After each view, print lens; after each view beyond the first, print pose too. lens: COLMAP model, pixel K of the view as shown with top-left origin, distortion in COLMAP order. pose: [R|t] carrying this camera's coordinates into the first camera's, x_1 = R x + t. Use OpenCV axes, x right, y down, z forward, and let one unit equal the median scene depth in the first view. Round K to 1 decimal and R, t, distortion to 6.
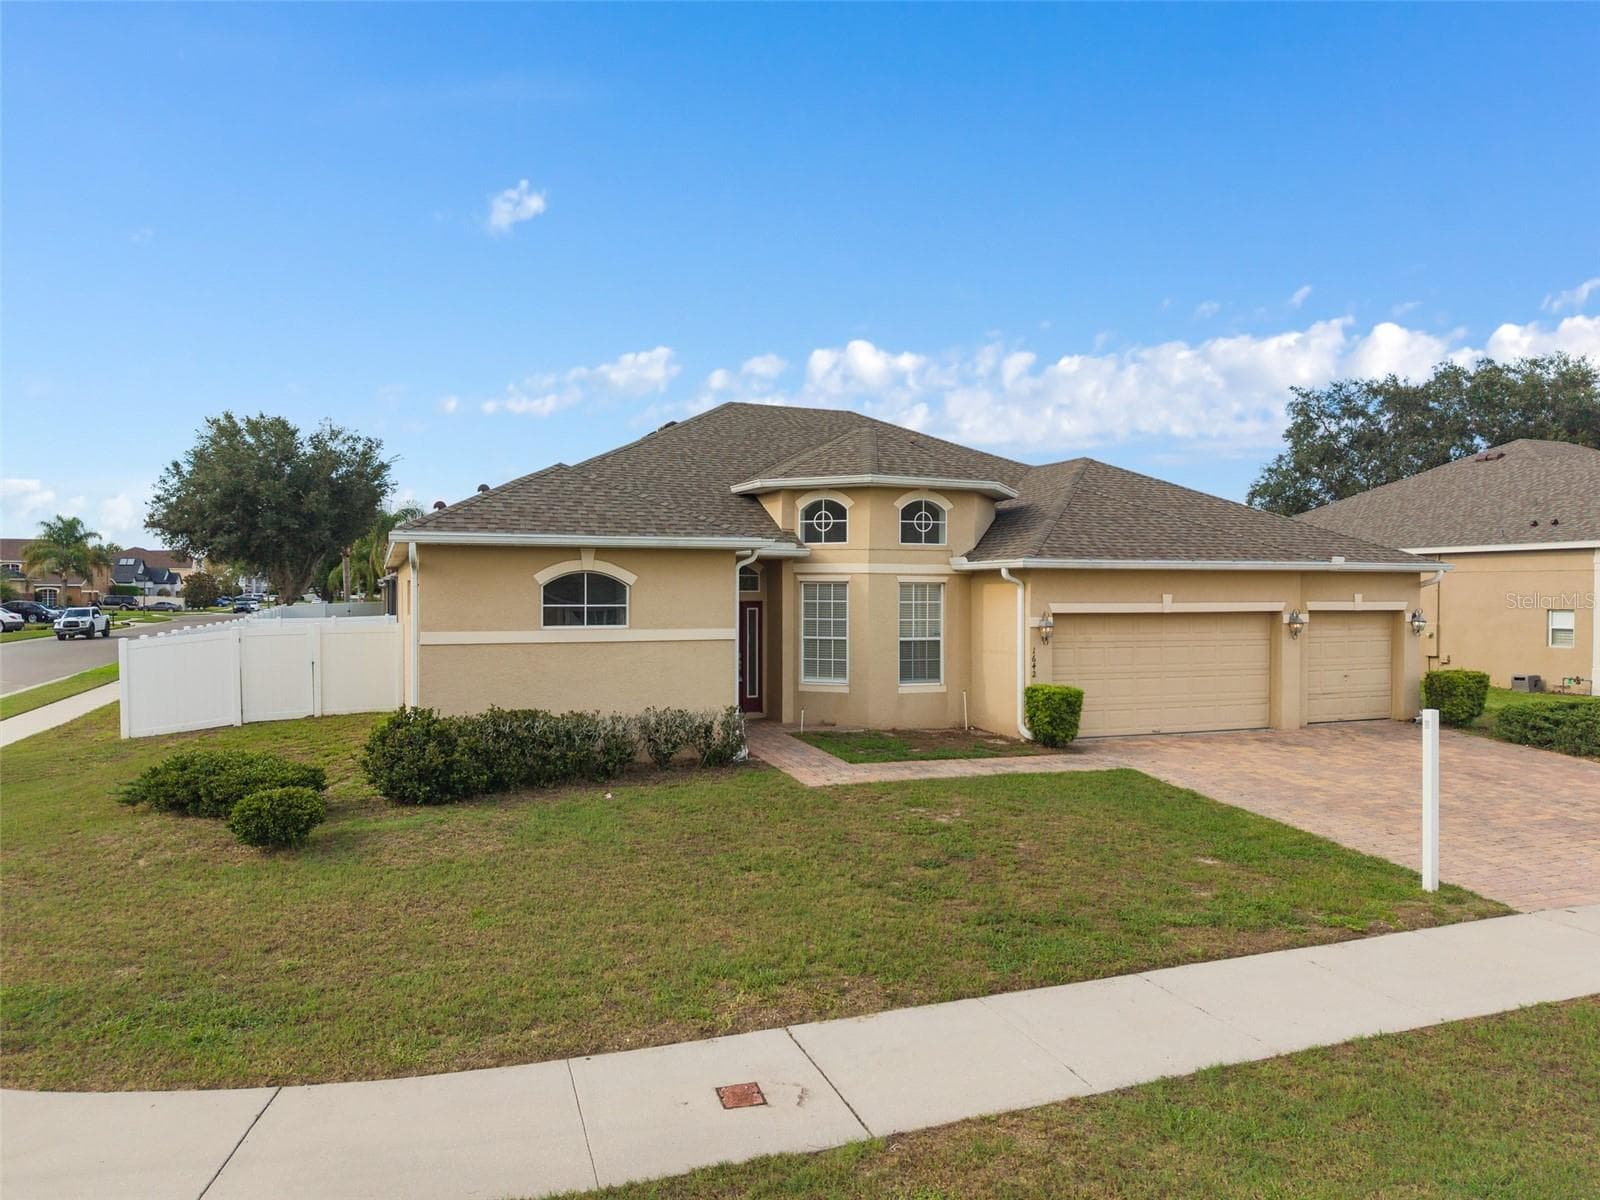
lens RADIAL K [[1066.1, 0, 795.2], [0, 1066.1, 621.9], [0, 0, 1]] dist [0.031760, -0.029279]
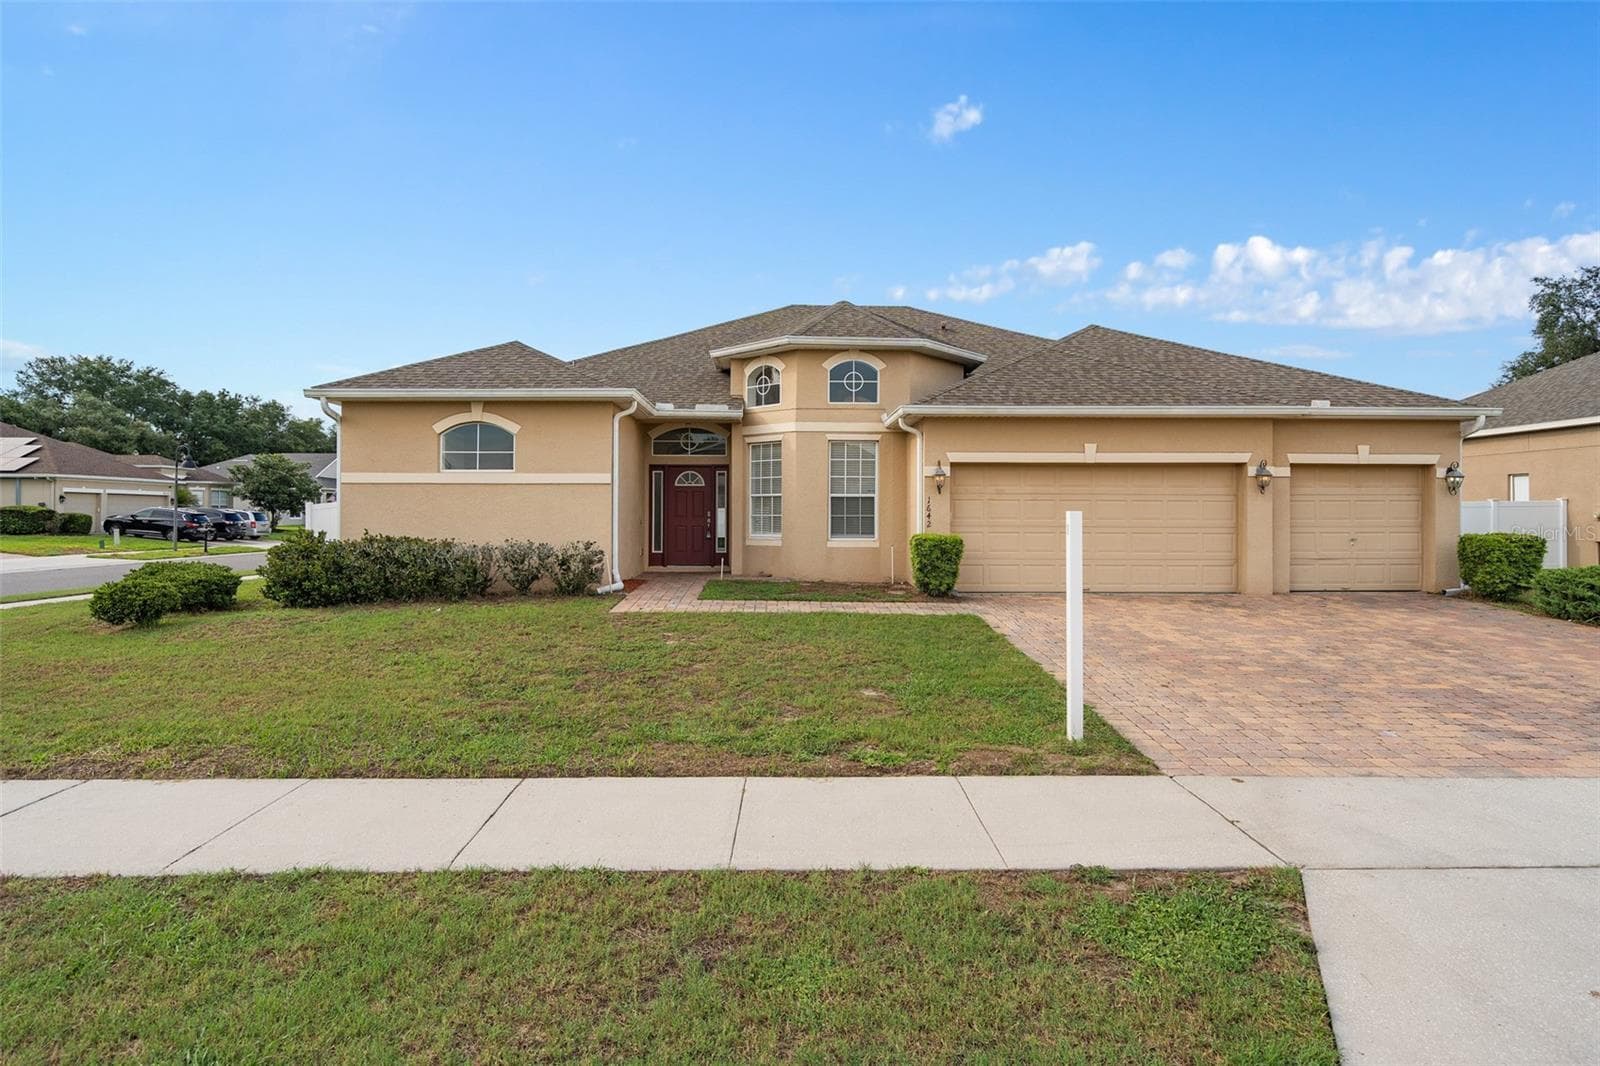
lens RADIAL K [[861.5, 0, 791.6], [0, 861.5, 523.1], [0, 0, 1]] dist [-0.004956, 0.009295]
pose [[0.938818, 0.003268, -0.344397, 0.357102], [-0.009818, 0.999803, -0.017275, 0.059583], [0.344273, 0.019600, 0.938665, 0.189289]]
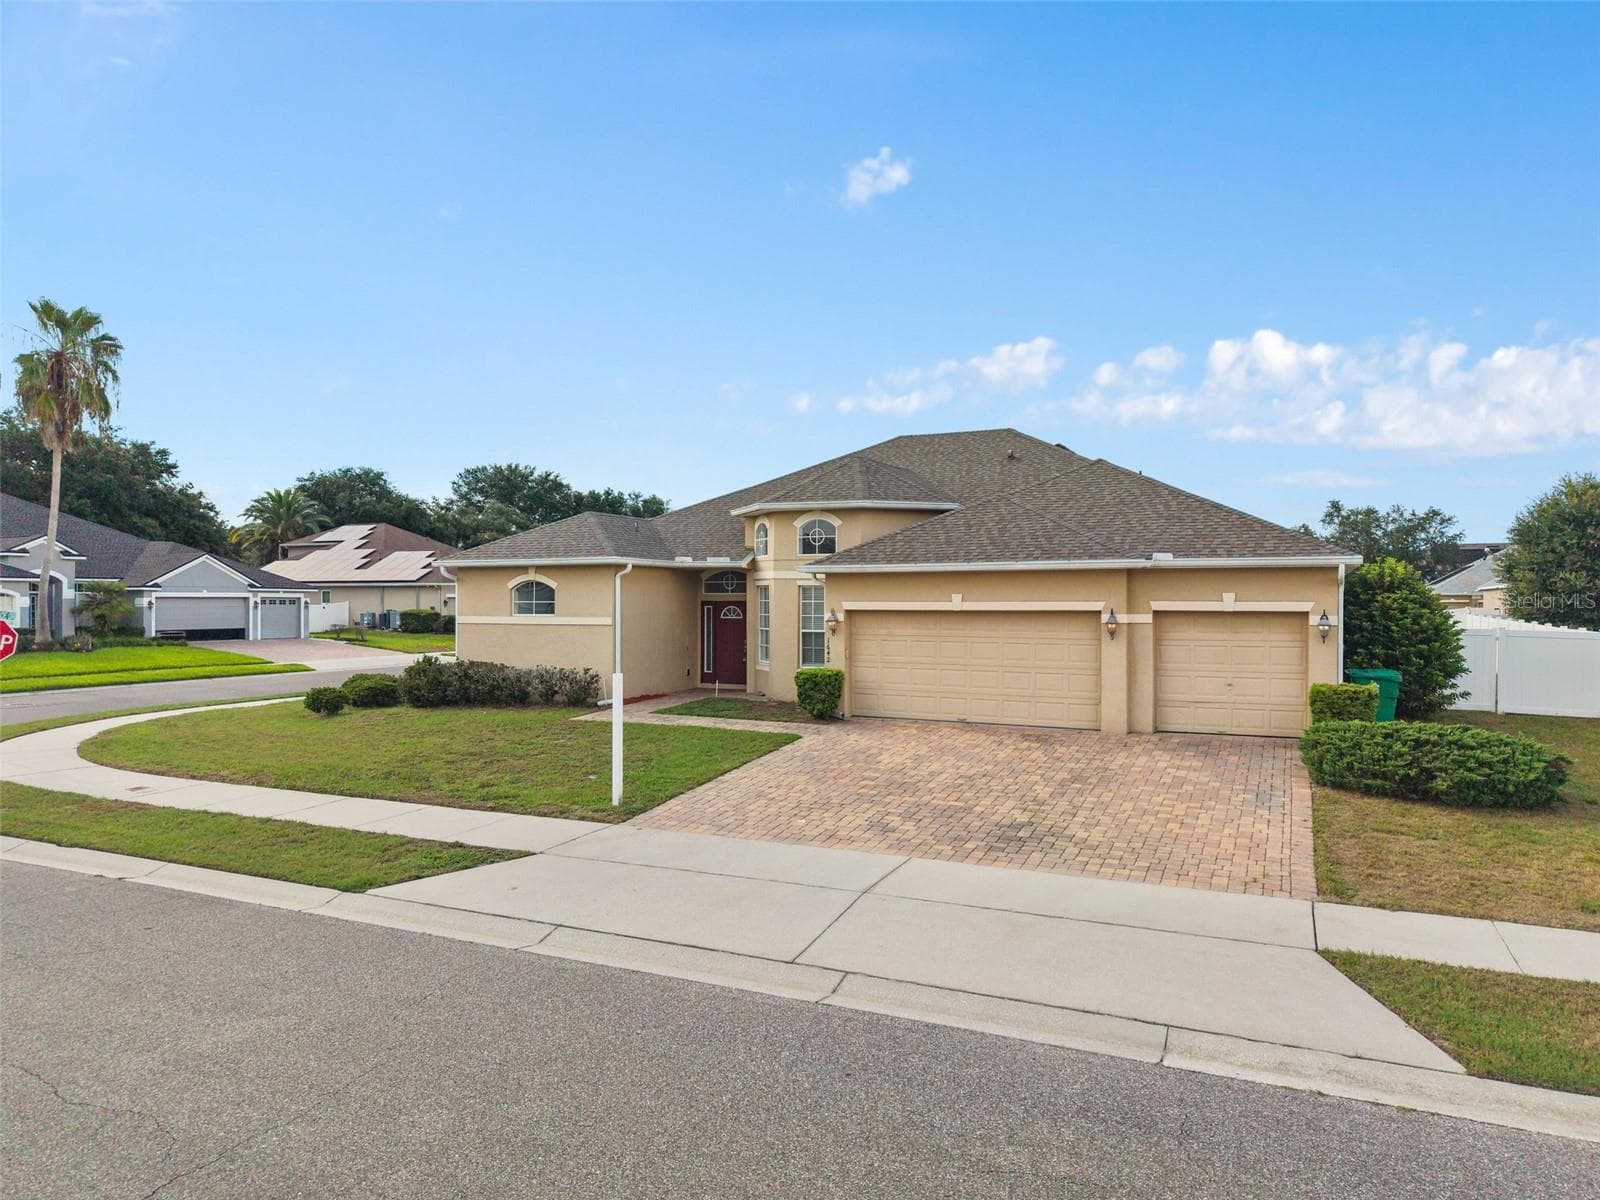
lens RADIAL K [[1066.1, 0, 802.9], [0, 1066.1, 623.5], [0, 0, 1]] dist [0.031760, -0.029279]
pose [[0.694451, 0.015652, -0.719370, 1.008884], [-0.020273, 0.999792, 0.002183, 0.005090], [0.719254, 0.013068, 0.694624, 0.127911]]
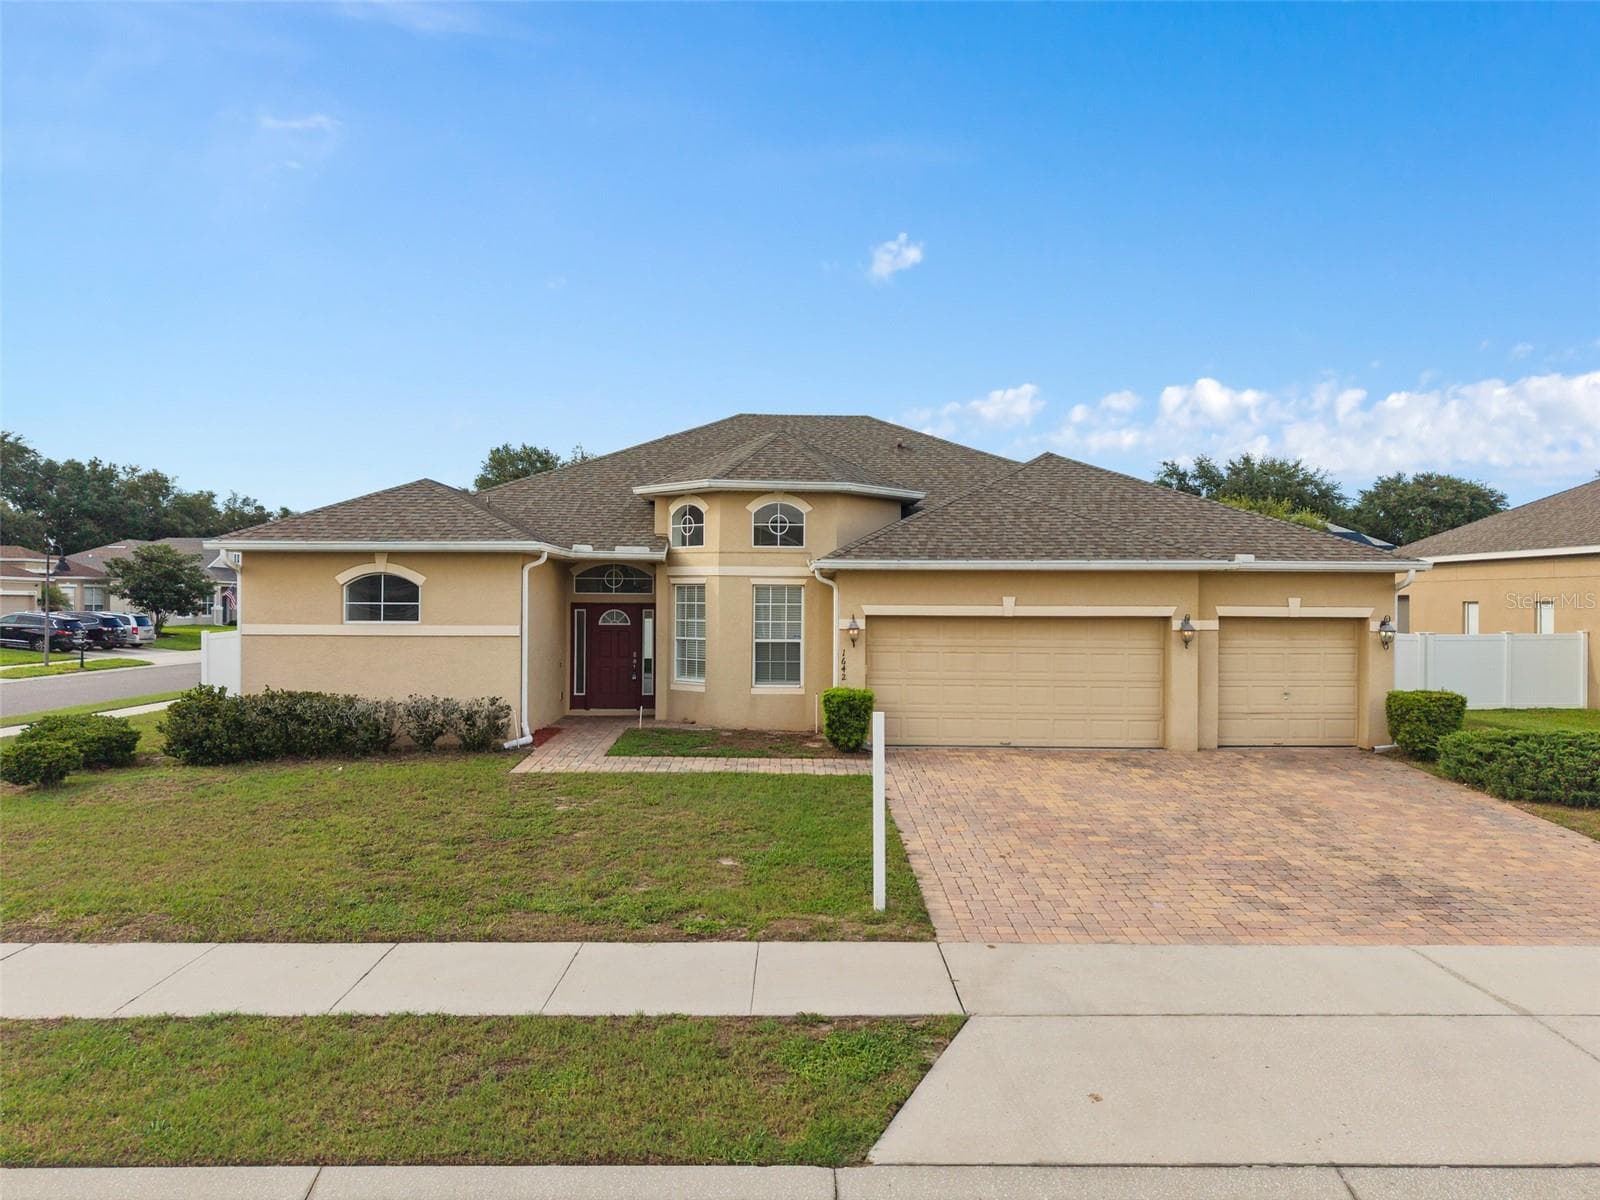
lens RADIAL K [[1066.1, 0, 800.0], [0, 1066.1, 627.4], [0, 0, 1]] dist [0.031760, -0.029279]
pose [[0.938839, 0.012368, -0.344135, 0.489912], [-0.014230, 0.999895, -0.002885, 0.005910], [0.344063, 0.007605, 0.938916, 0.064033]]
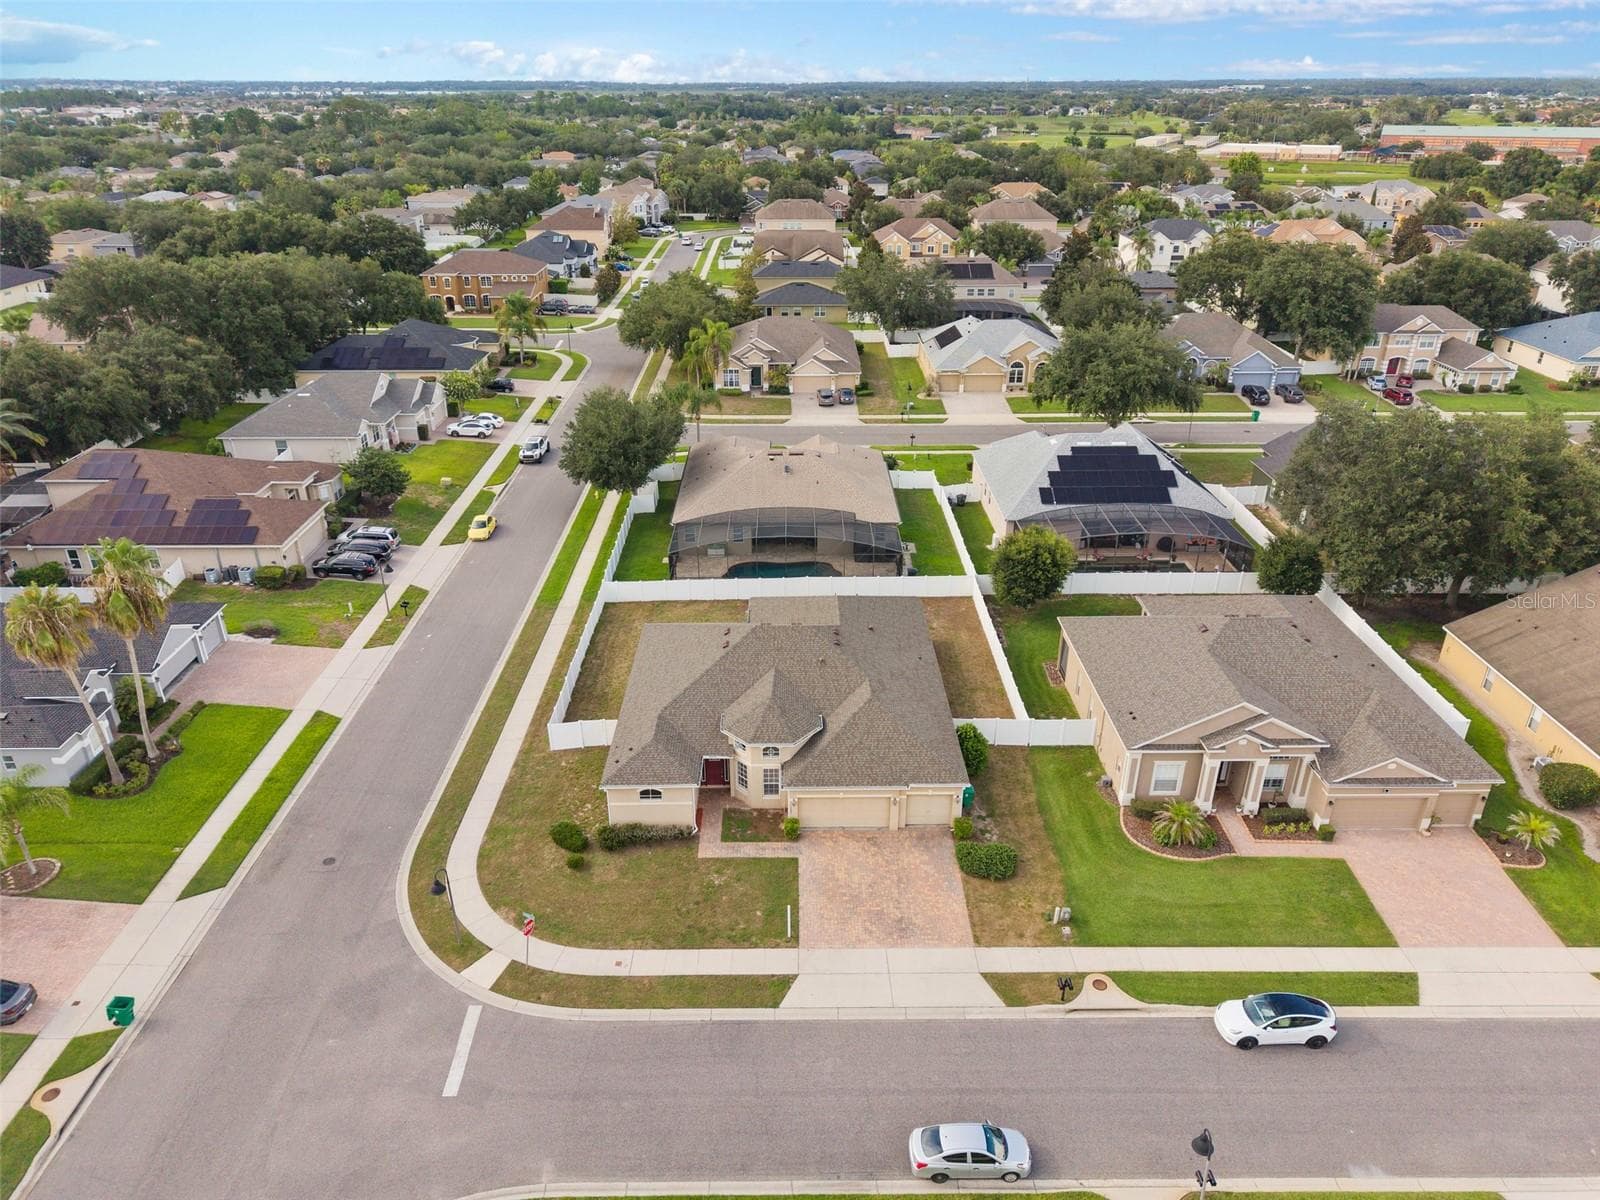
lens RADIAL K [[1066.1, 0, 801.3], [0, 1066.1, 599.0], [0, 0, 1]] dist [0.031760, -0.029279]
pose [[0.935775, 0.157894, -0.315271, 1.093970], [-0.012795, 0.908750, 0.417145, -1.766467], [0.352367, -0.386319, 0.852405, -1.390819]]
